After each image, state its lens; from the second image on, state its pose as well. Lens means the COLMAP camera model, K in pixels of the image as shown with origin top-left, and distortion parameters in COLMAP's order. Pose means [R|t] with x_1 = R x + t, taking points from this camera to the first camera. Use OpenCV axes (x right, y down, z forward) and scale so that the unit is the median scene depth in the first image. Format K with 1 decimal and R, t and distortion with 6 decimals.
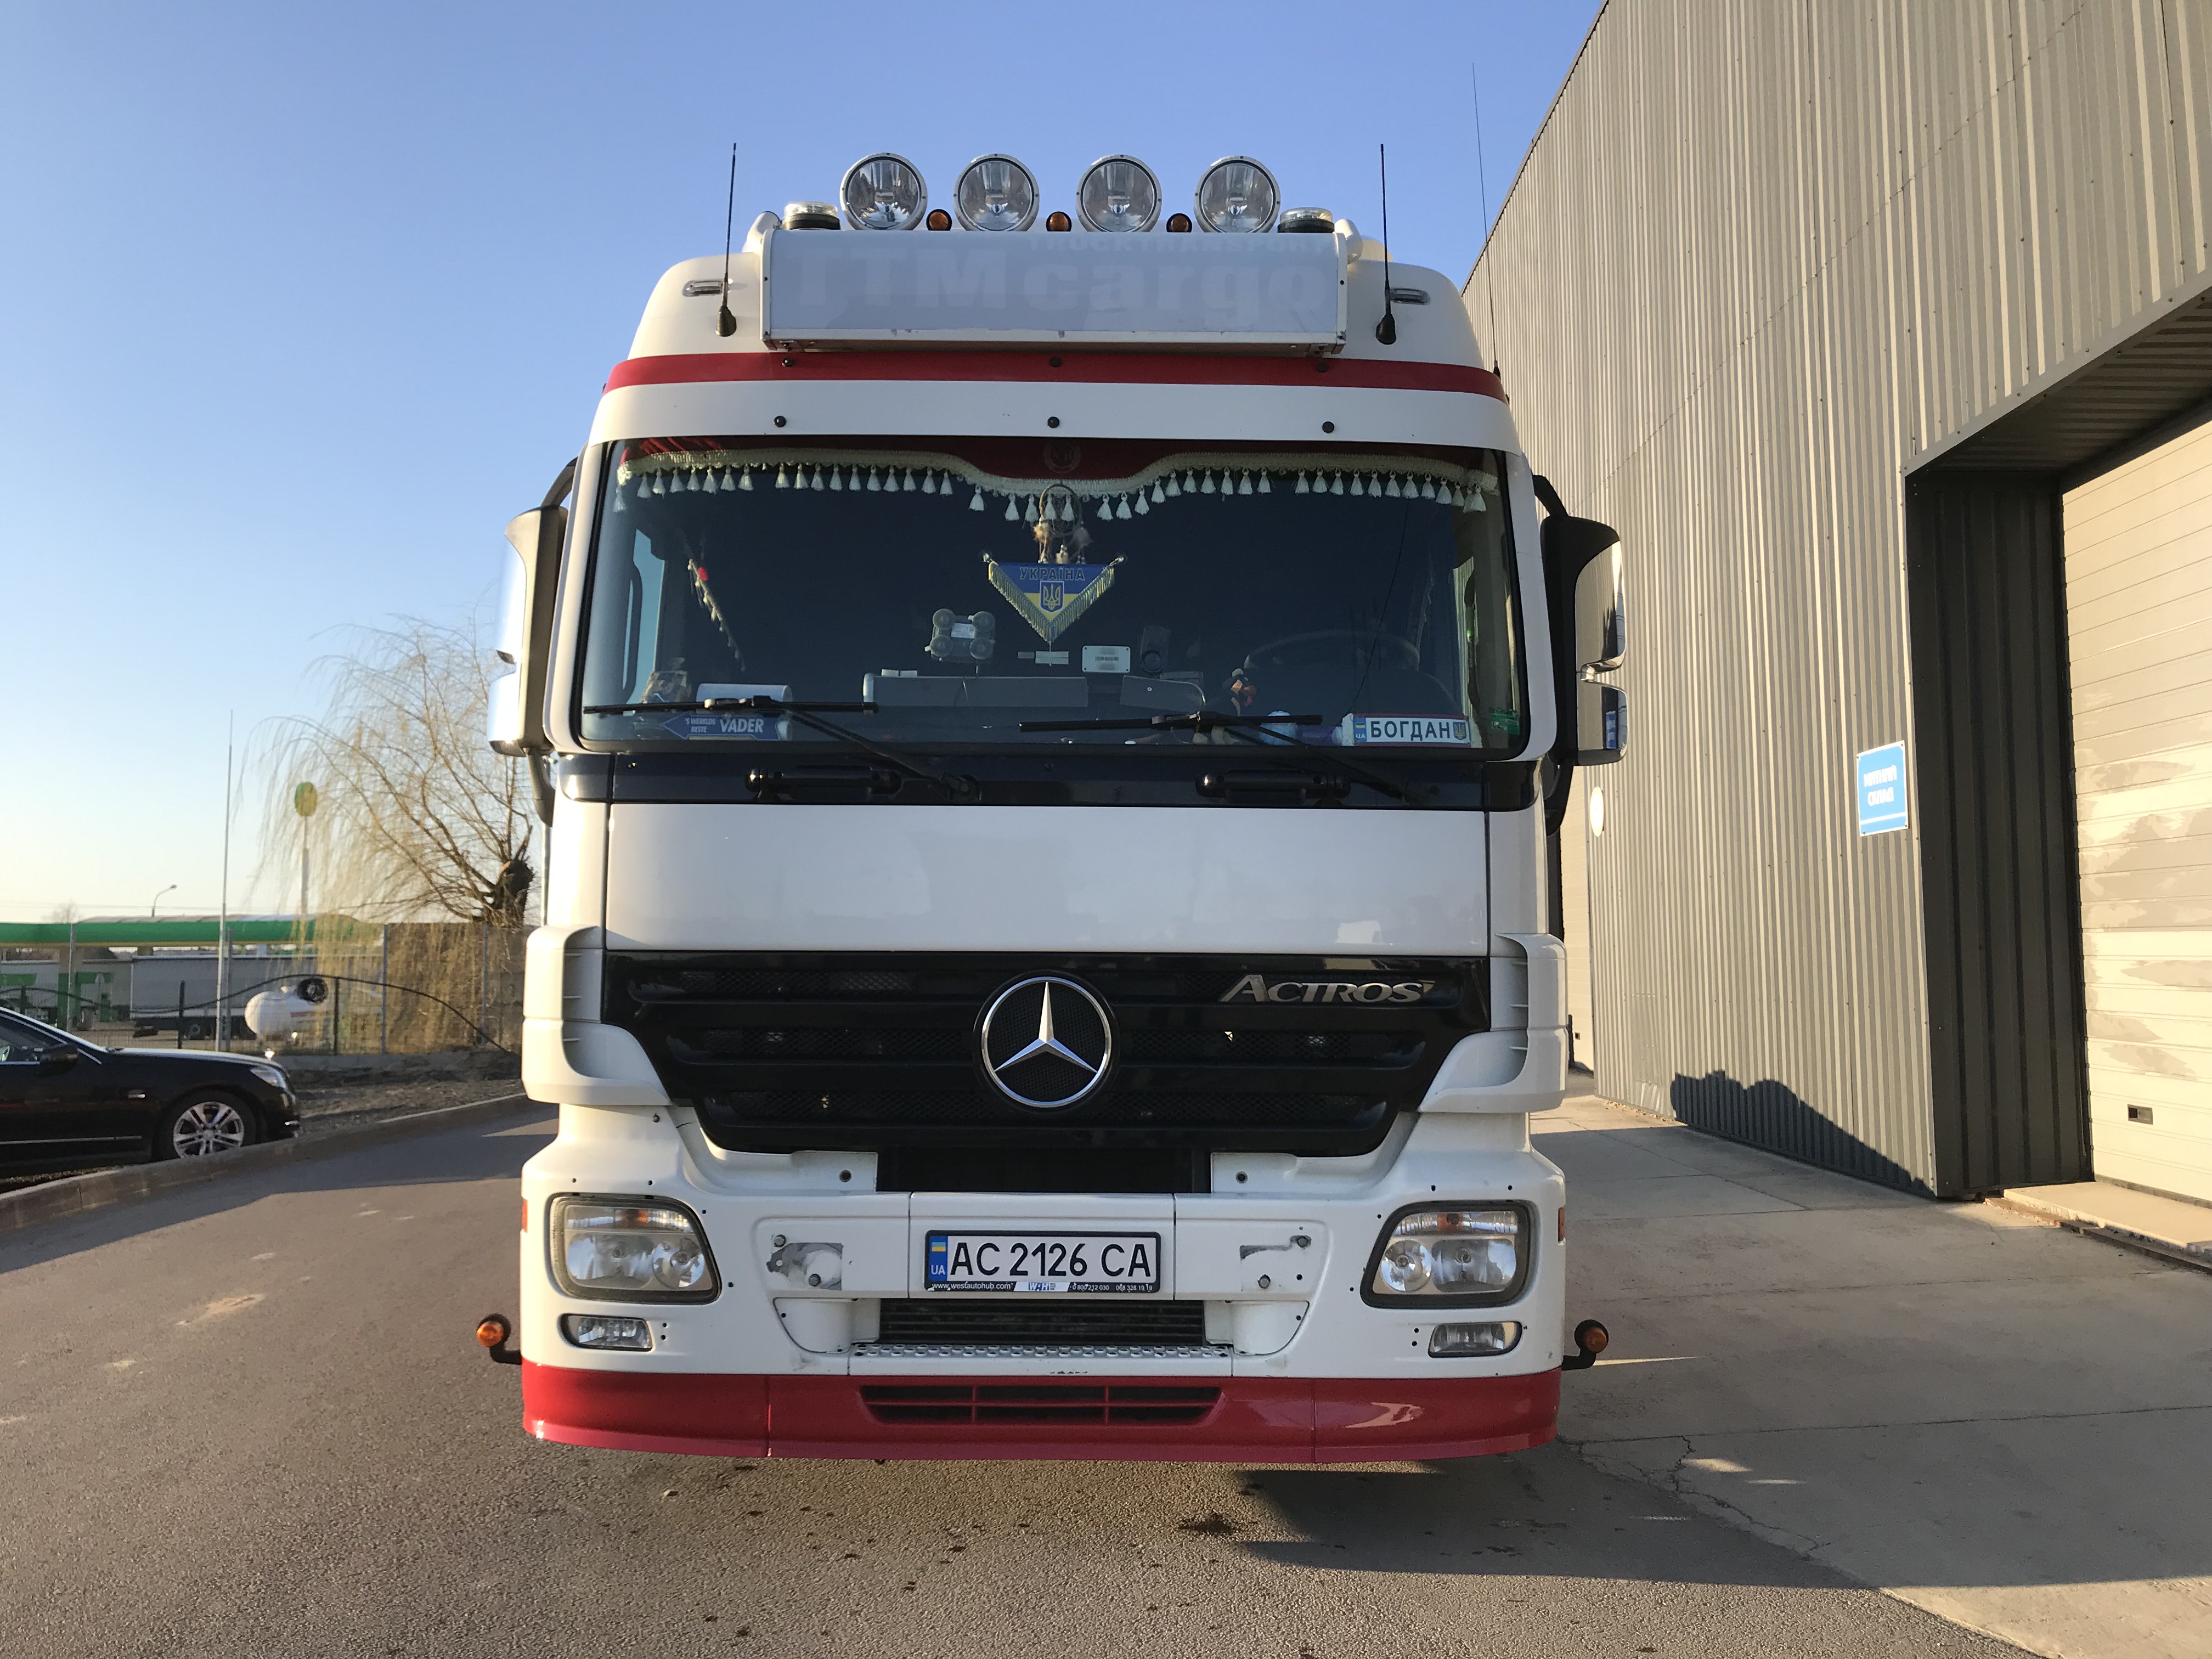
lens RADIAL K [[1825.9, 0, 1122.5], [0, 1825.9, 817.4], [0, 0, 1]] dist [0.109832, -0.001687]
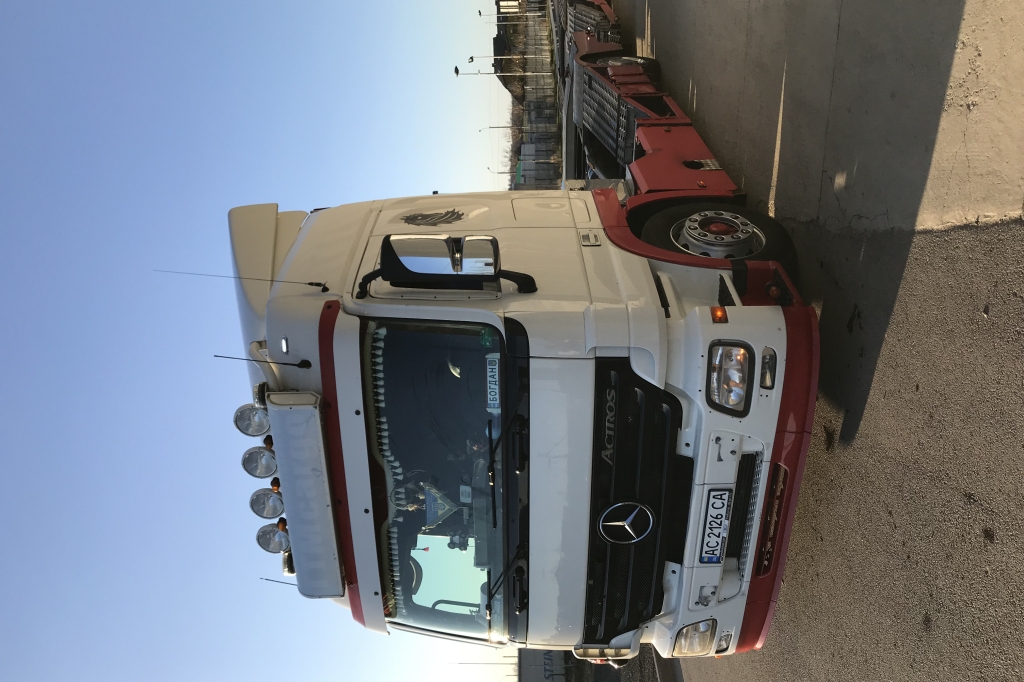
lens RADIAL K [[872.9, 0, 511.4], [0, 872.9, 338.4], [0, 0, 1]] dist [0.010856, 0.000349]
pose [[-0.012345, -0.879579, -0.475592, 0.716645], [0.999047, -0.030758, 0.030953, -0.057105], [-0.041854, -0.474757, 0.879121, 0.103404]]
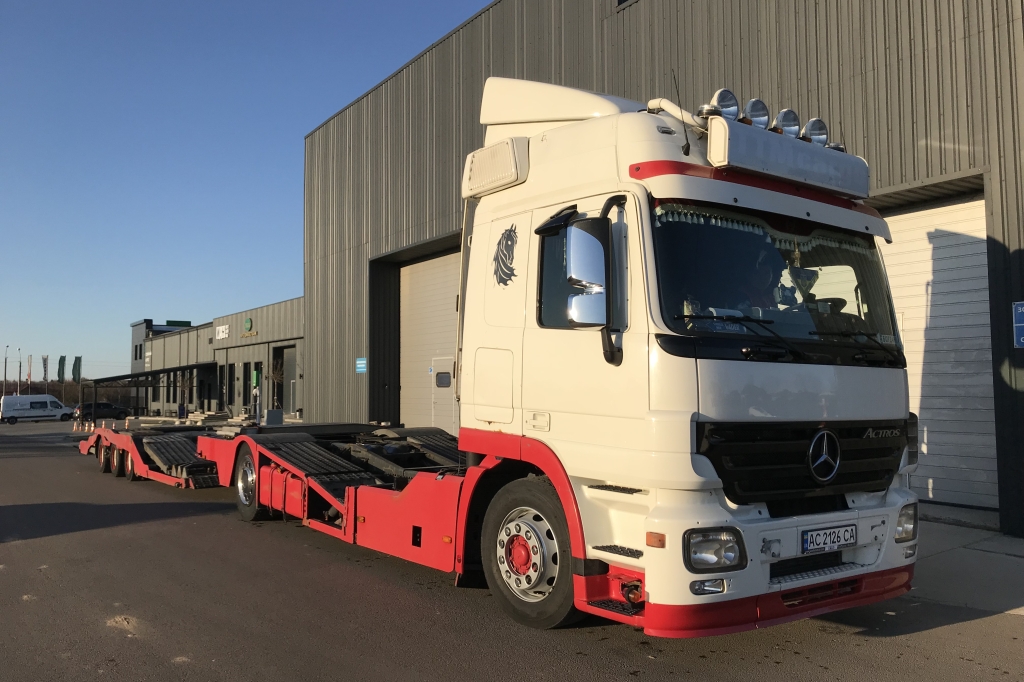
lens RADIAL K [[872.9, 0, 508.7], [0, 872.9, 341.7], [0, 0, 1]] dist [0.010856, 0.000349]
pose [[0.798279, 0.035421, 0.601246, -1.138410], [-0.039258, 0.999206, -0.006744, -0.012016], [-0.601008, -0.018220, 0.799036, 0.276505]]
